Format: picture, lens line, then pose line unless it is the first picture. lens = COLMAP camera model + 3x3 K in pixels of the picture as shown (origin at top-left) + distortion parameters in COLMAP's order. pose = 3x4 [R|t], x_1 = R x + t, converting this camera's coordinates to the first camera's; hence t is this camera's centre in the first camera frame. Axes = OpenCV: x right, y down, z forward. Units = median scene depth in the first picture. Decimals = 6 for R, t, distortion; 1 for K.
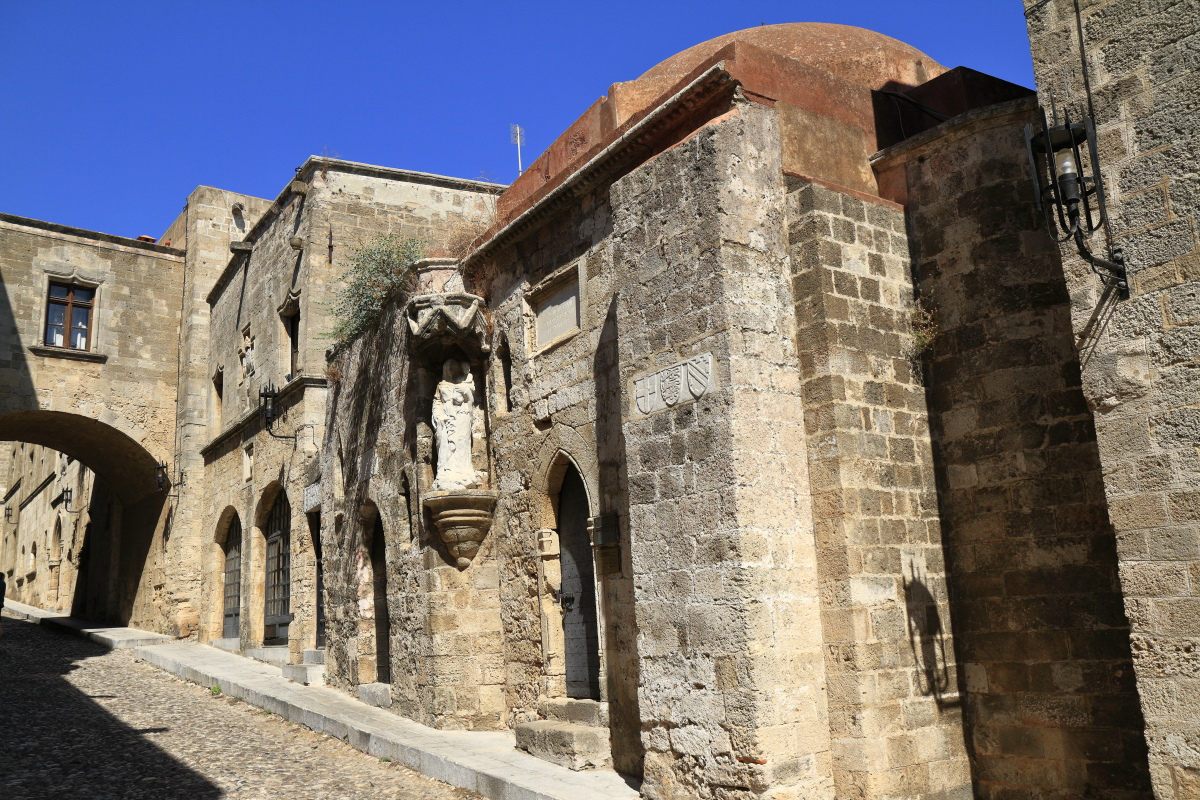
lens RADIAL K [[1004.2, 0, 600.4], [0, 1004.2, 399.6], [0, 0, 1]] dist [-0.058647, 0.054759]
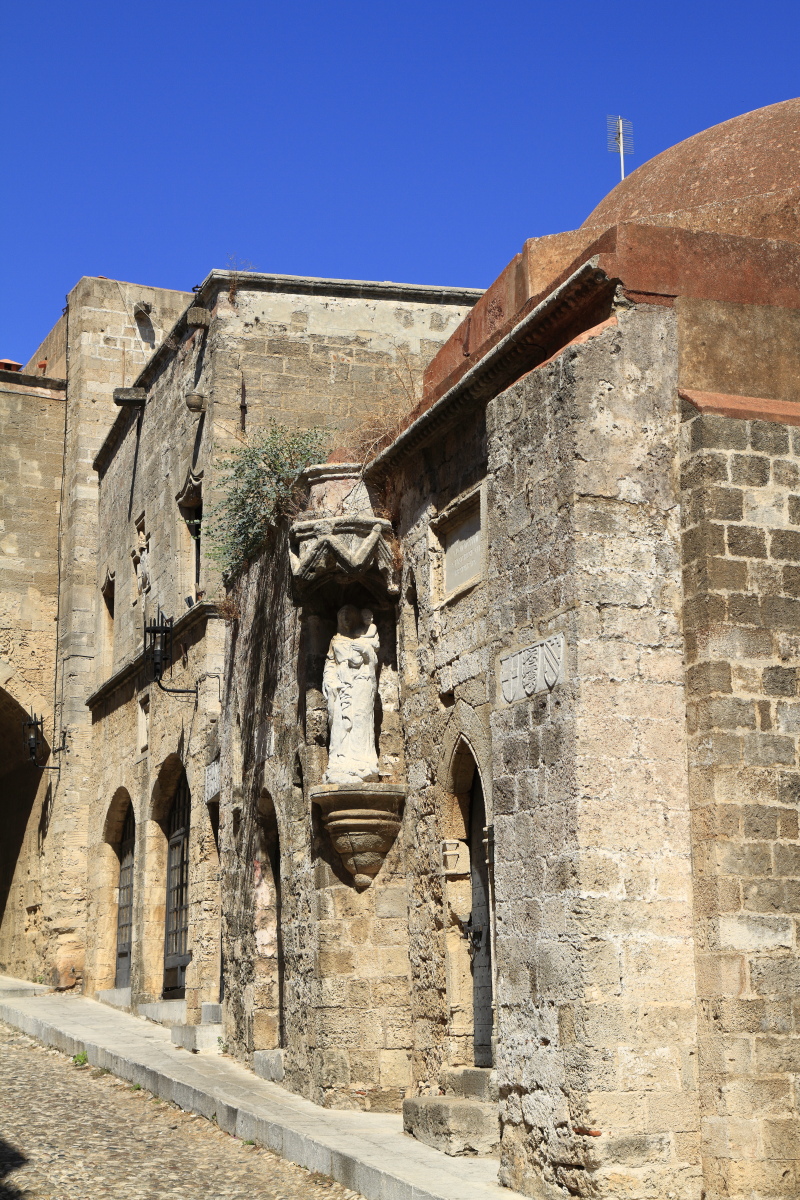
lens RADIAL K [[1927.2, 0, 403.5], [0, 1927.2, 608.0], [0, 0, 1]] dist [0.200369, 0.000000]
pose [[0.967840, -0.008552, -0.251420, 0.268249], [0.014089, 0.999696, 0.020232, -0.071568], [0.251170, -0.023123, 0.967667, -0.393545]]
